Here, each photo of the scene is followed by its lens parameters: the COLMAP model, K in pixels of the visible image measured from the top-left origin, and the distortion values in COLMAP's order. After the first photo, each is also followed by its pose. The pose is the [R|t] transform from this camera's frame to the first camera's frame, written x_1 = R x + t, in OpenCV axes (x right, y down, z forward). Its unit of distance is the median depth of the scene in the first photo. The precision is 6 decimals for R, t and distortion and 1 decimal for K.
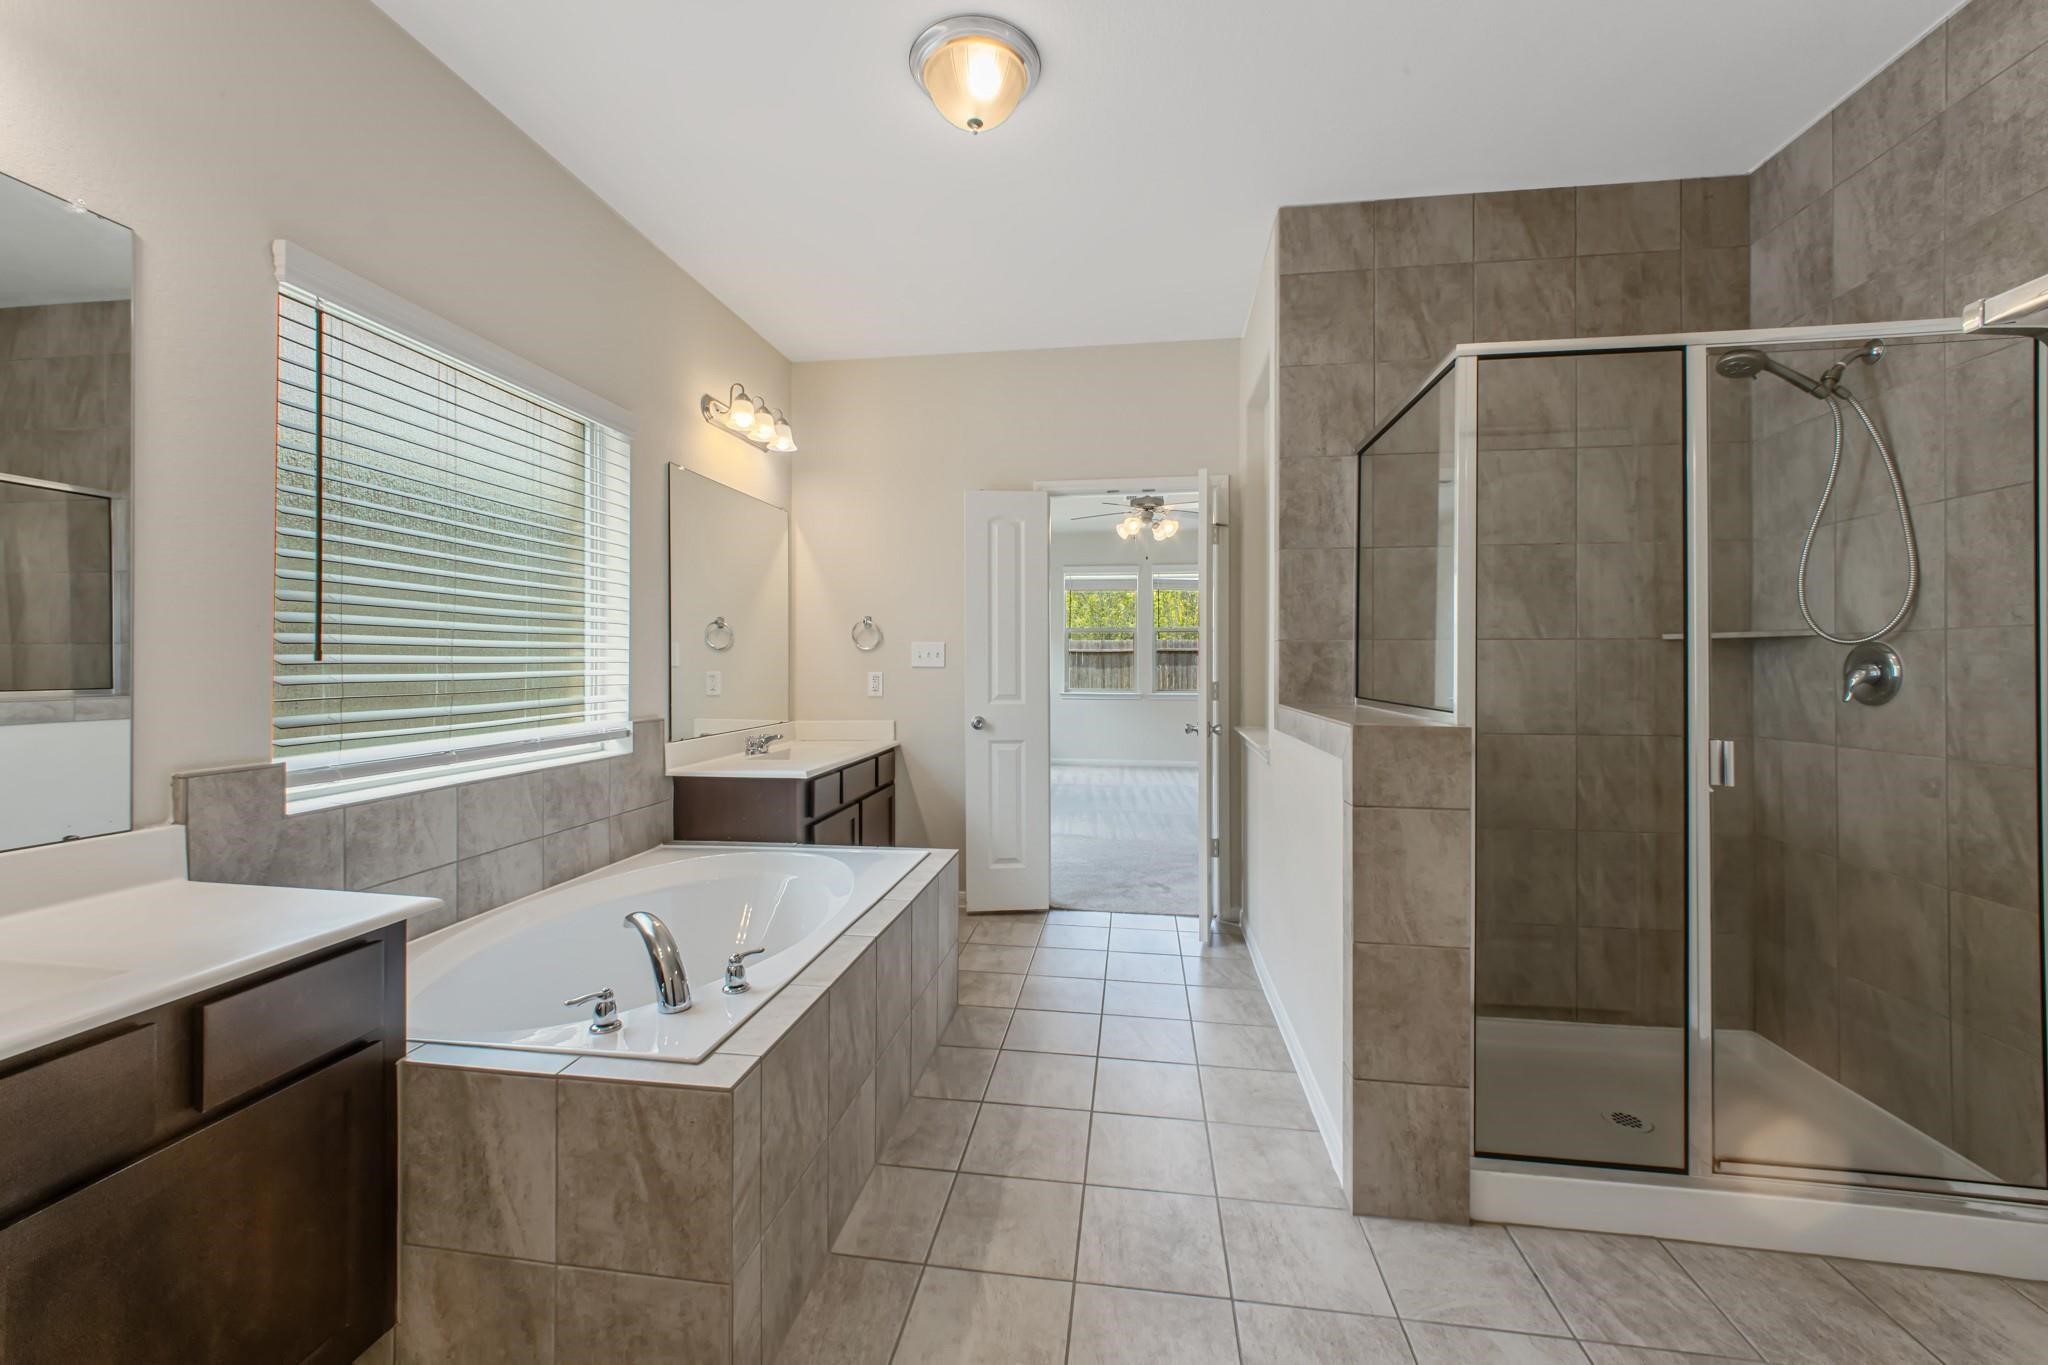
lens RADIAL K [[808.0, 0, 1018.7], [0, 808.0, 656.4], [0, 0, 1]] dist [0.000353, -0.000217]
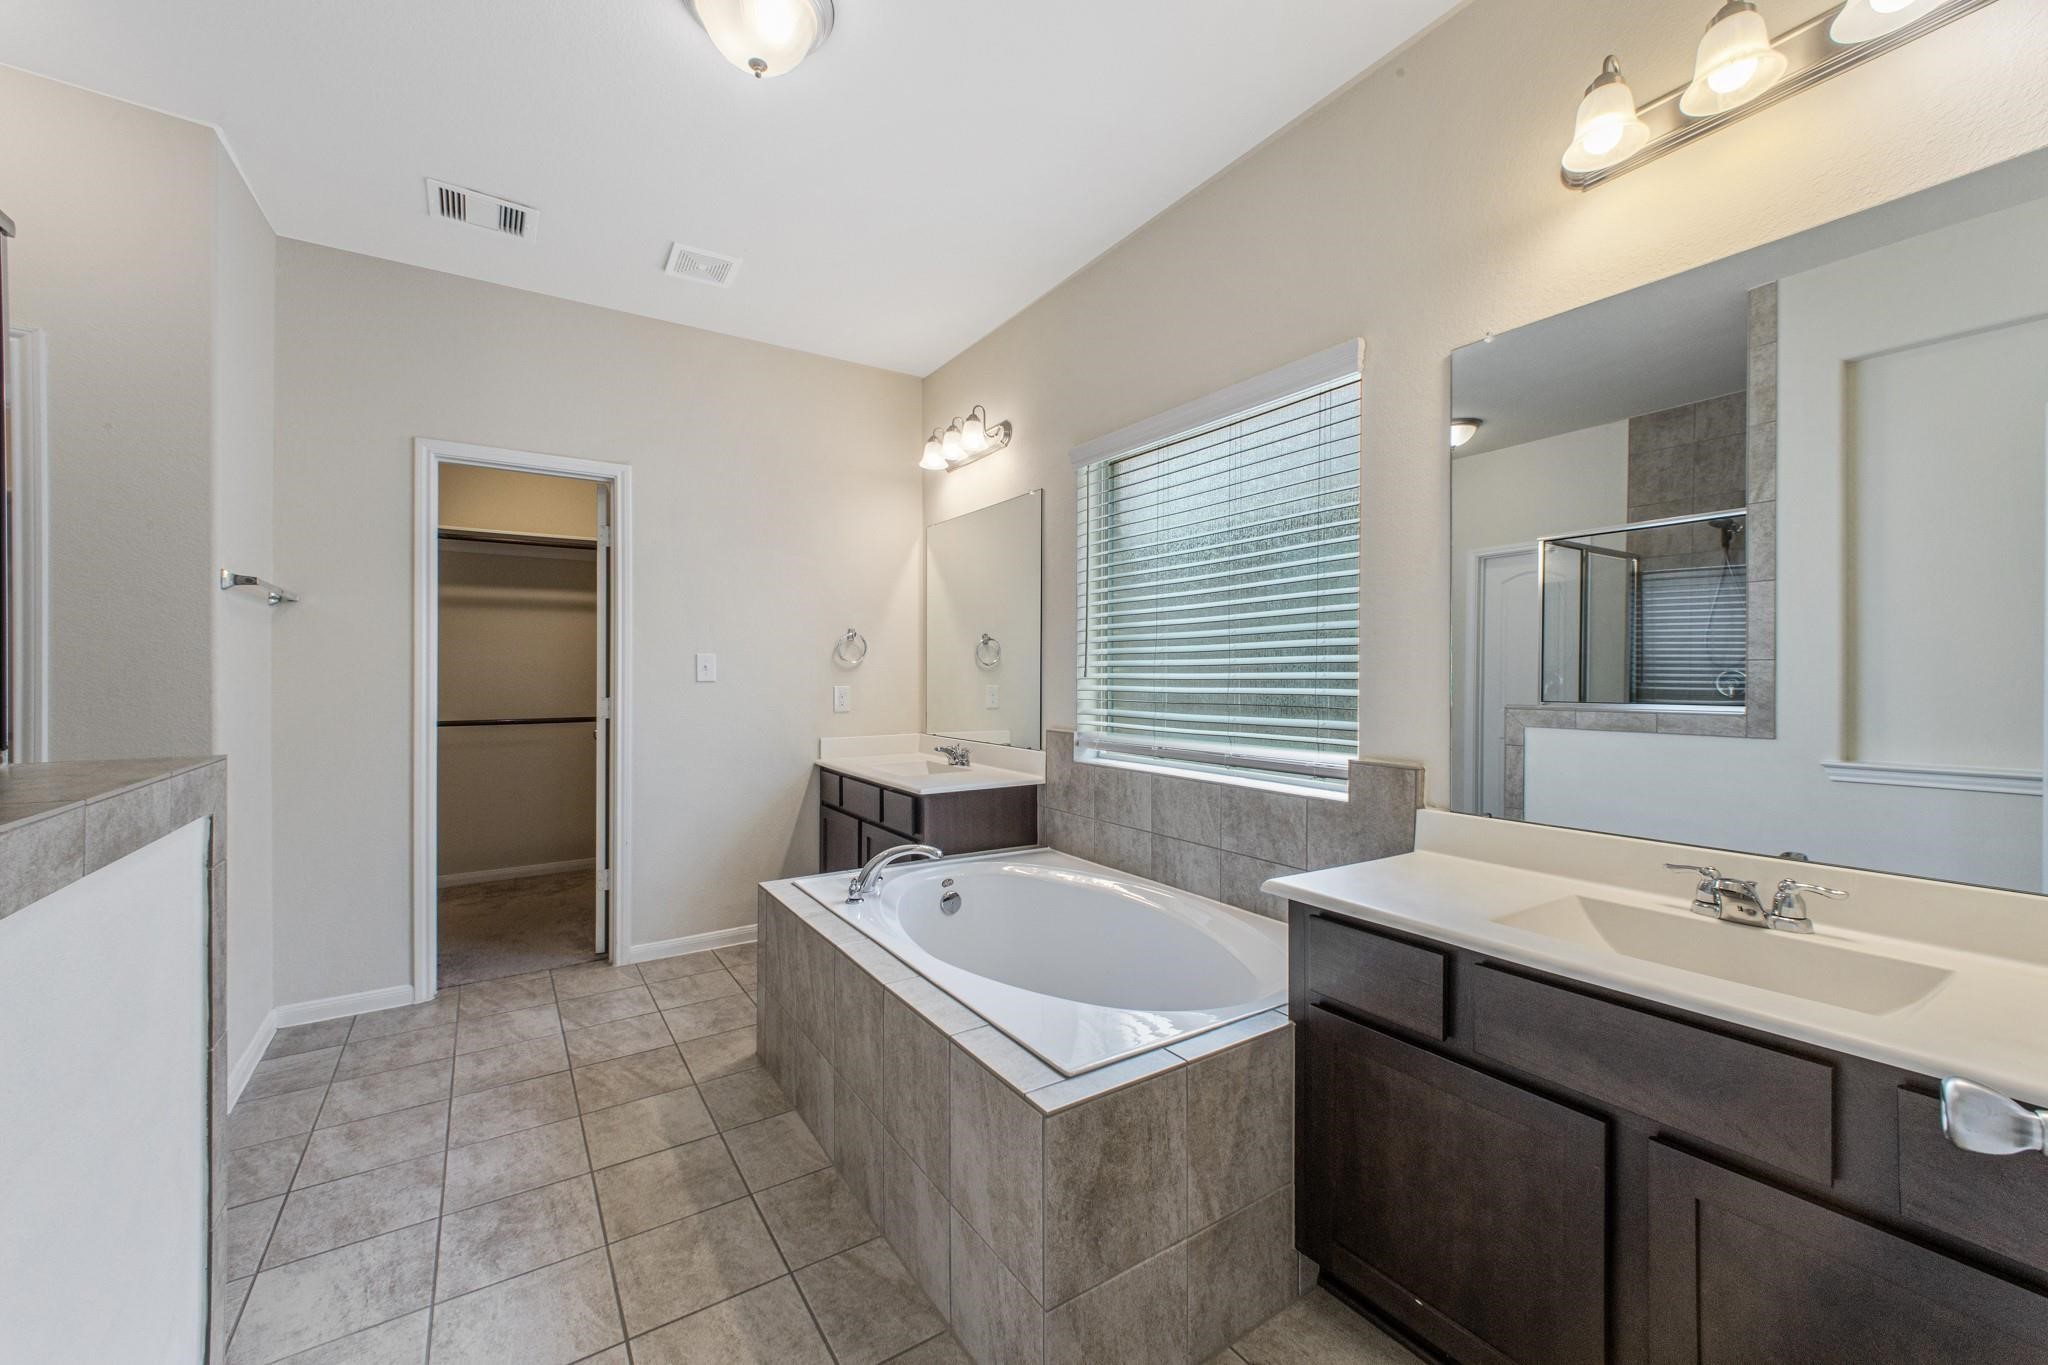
lens RADIAL K [[796.5, 0, 1027.3], [0, 796.5, 678.9], [0, 0, 1]] dist [0.021418, -0.015642]
pose [[-0.741067, -0.000827, -0.671431, 0.251854], [0.000181, 0.999999, -0.001432, 0.008382], [0.671431, -0.001183, -0.741066, 1.483673]]
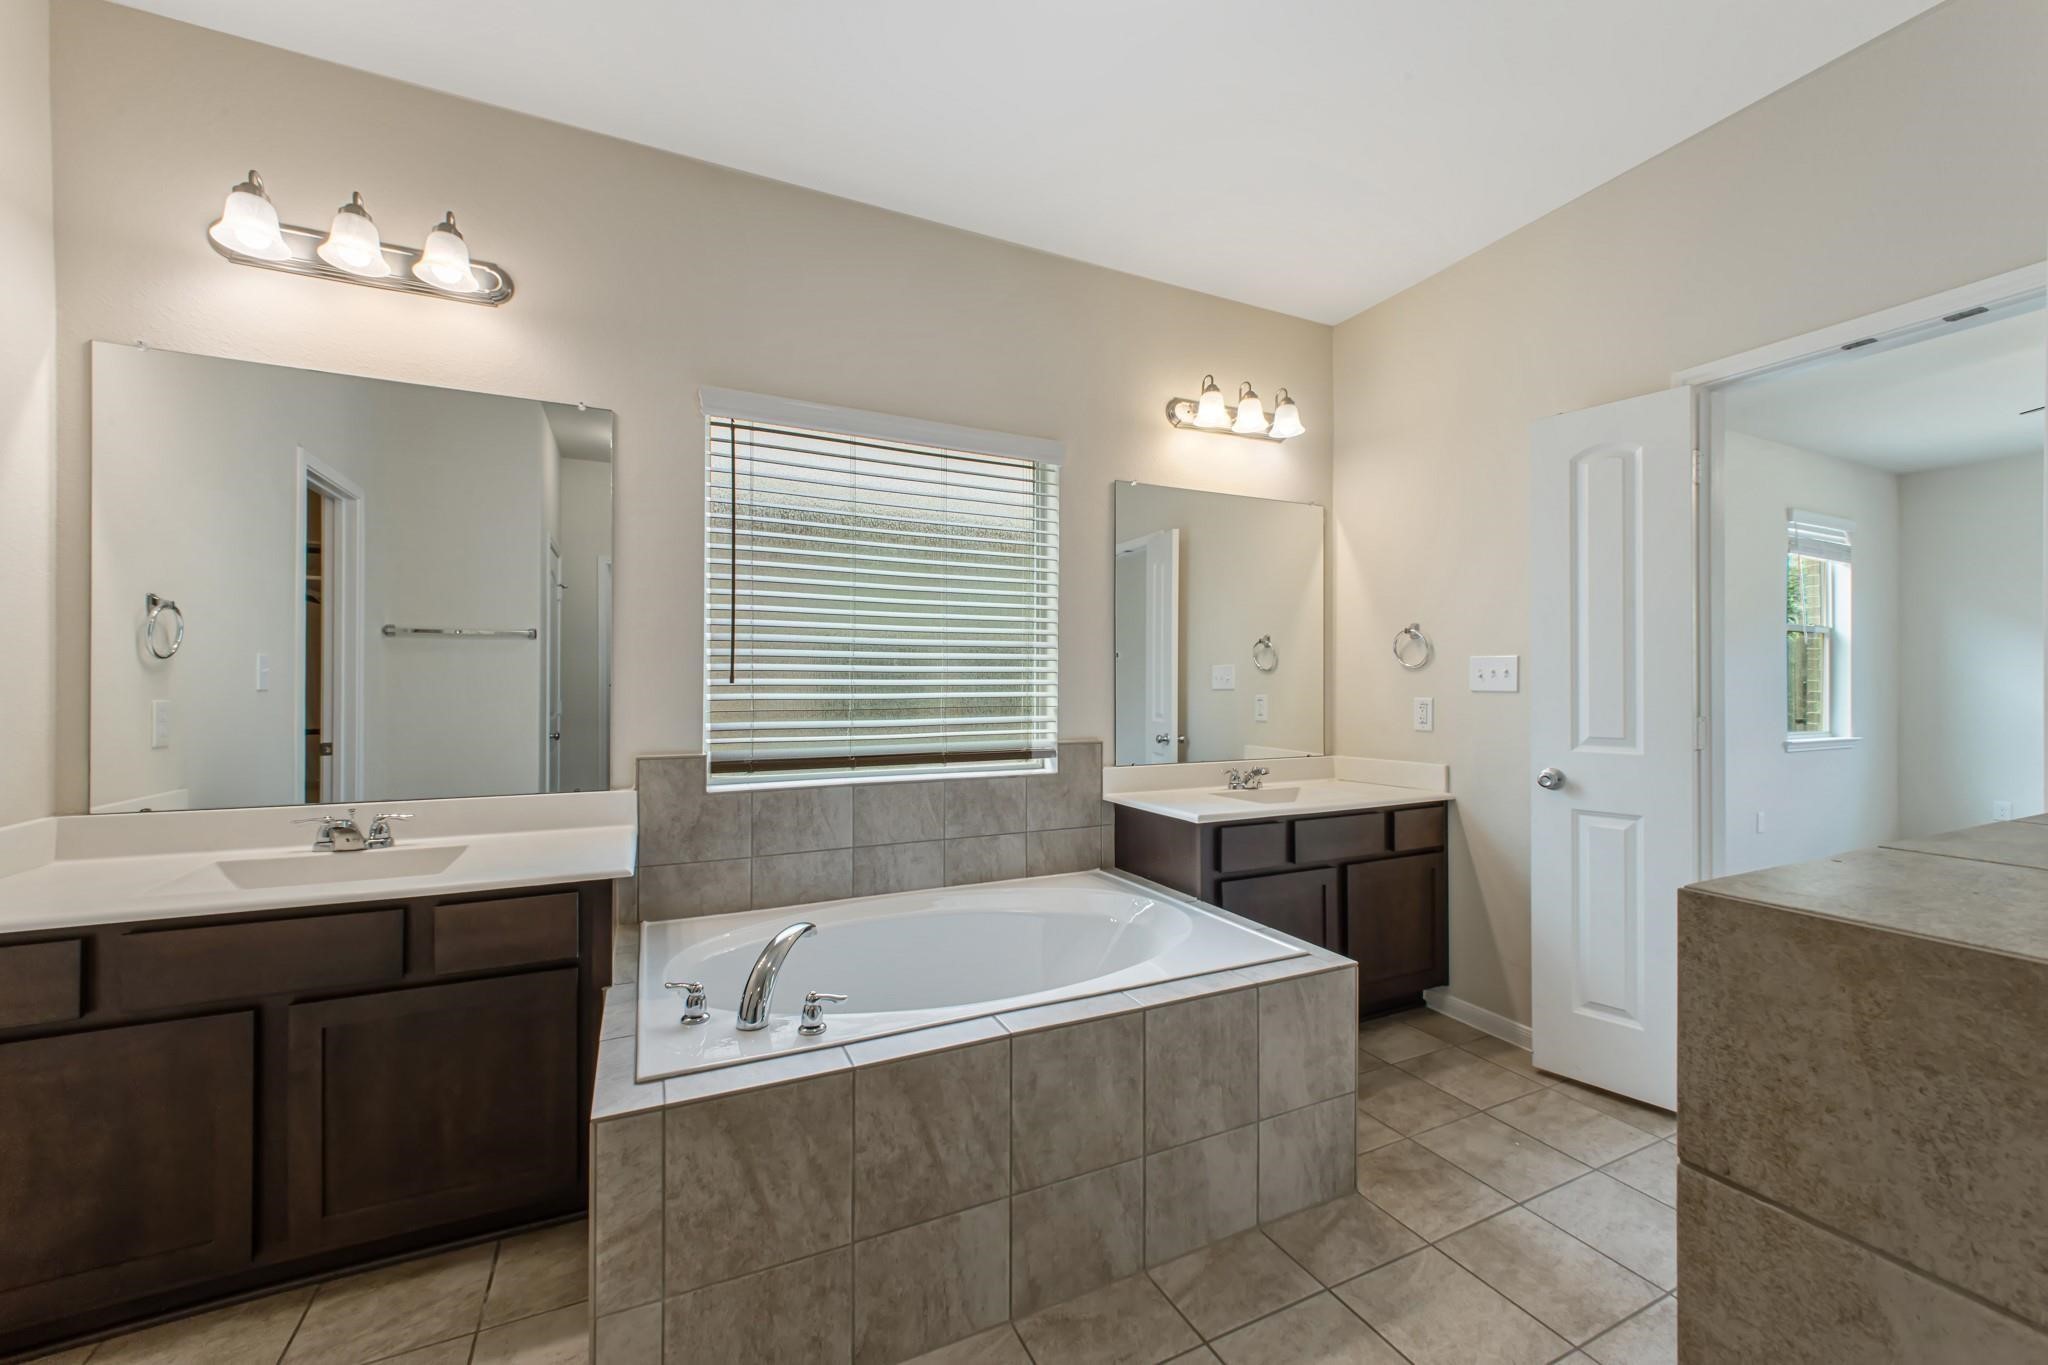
lens RADIAL K [[796.5, 0, 1027.3], [0, 796.5, 678.9], [0, 0, 1]] dist [0.021418, -0.015642]
pose [[0.557592, -0.006673, -0.830088, 0.373128], [0.006270, 0.999973, -0.003826, 0.004064], [0.830091, -0.003071, 0.557619, 0.448114]]
